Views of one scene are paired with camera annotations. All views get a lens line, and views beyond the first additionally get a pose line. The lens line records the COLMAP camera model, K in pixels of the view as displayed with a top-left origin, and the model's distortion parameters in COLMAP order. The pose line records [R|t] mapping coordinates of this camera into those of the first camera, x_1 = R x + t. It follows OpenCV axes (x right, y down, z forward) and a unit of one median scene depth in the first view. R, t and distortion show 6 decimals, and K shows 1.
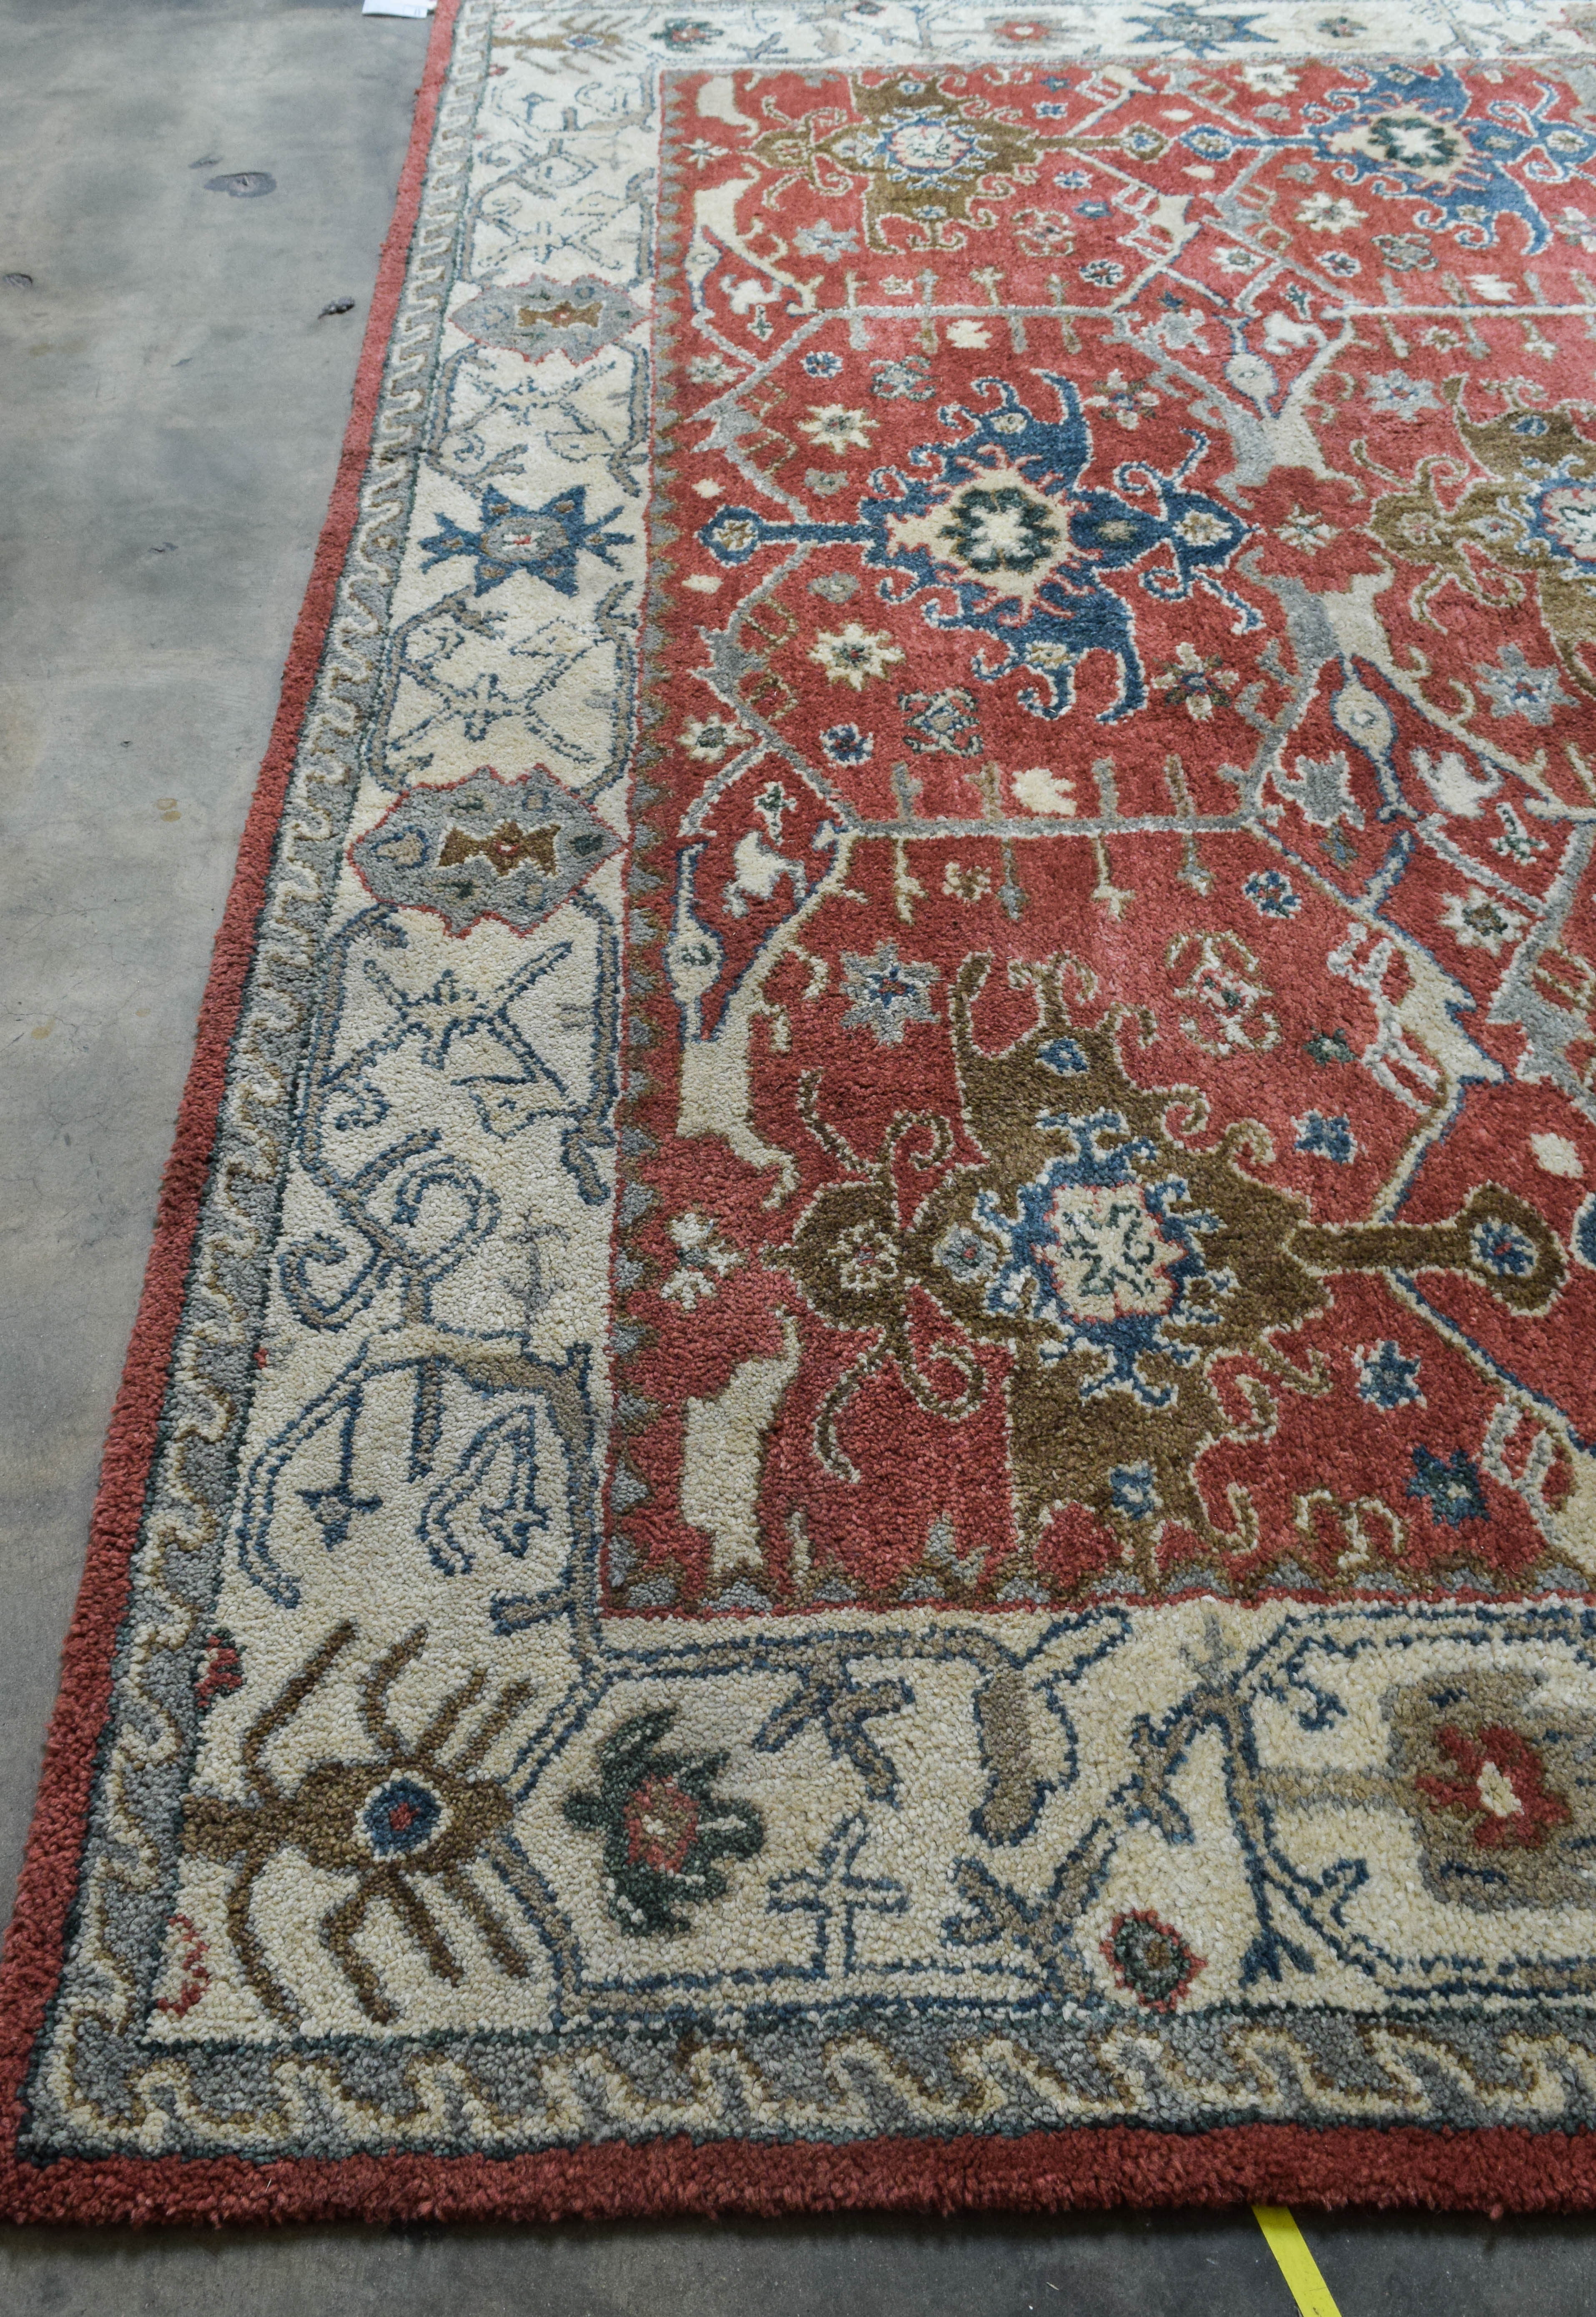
lens RADIAL K [[1828.6, 0, 785.9], [0, 1828.6, 1158.7], [0, 0, 1]] dist [-0.016693, 0.006540]
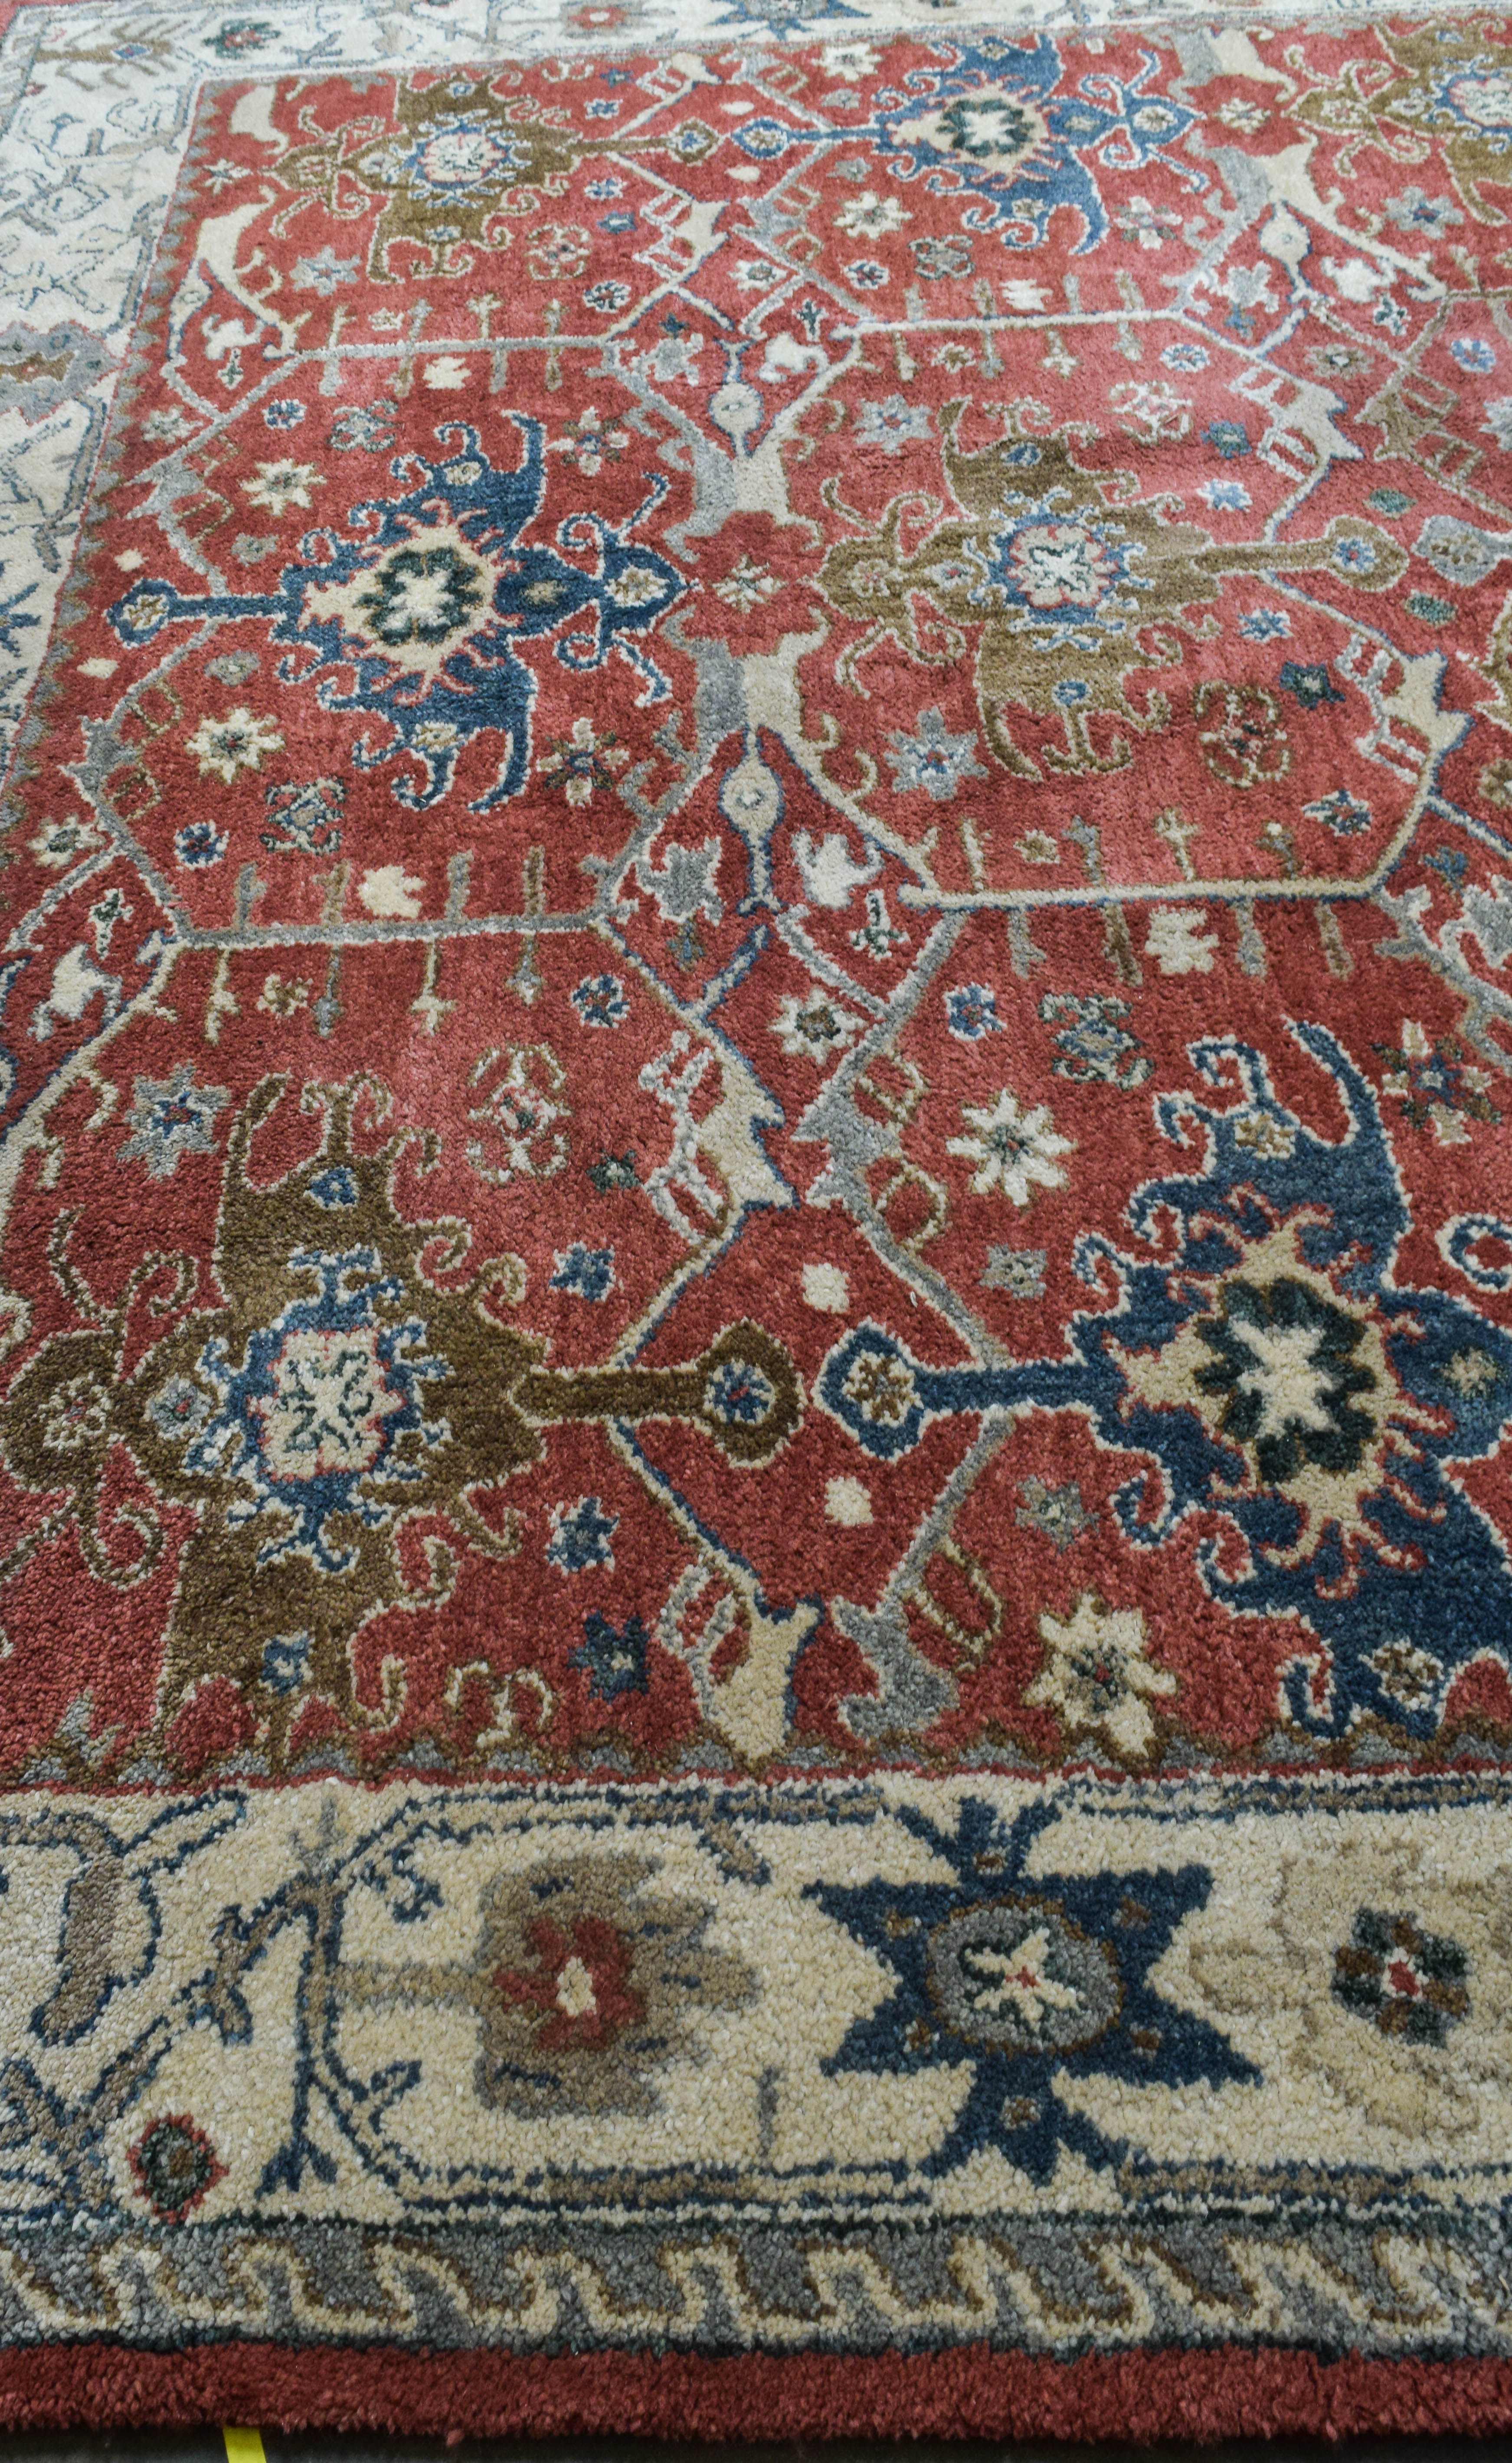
lens RADIAL K [[1930.2, 0, 663.1], [0, 1930.2, 1232.3], [0, 0, 1]] dist [-0.018987, 0.010637]
pose [[0.998842, -0.019774, -0.043848, 0.359875], [0.021327, 0.999152, 0.035231, -0.063339], [0.043115, -0.036125, 0.998417, 0.001969]]
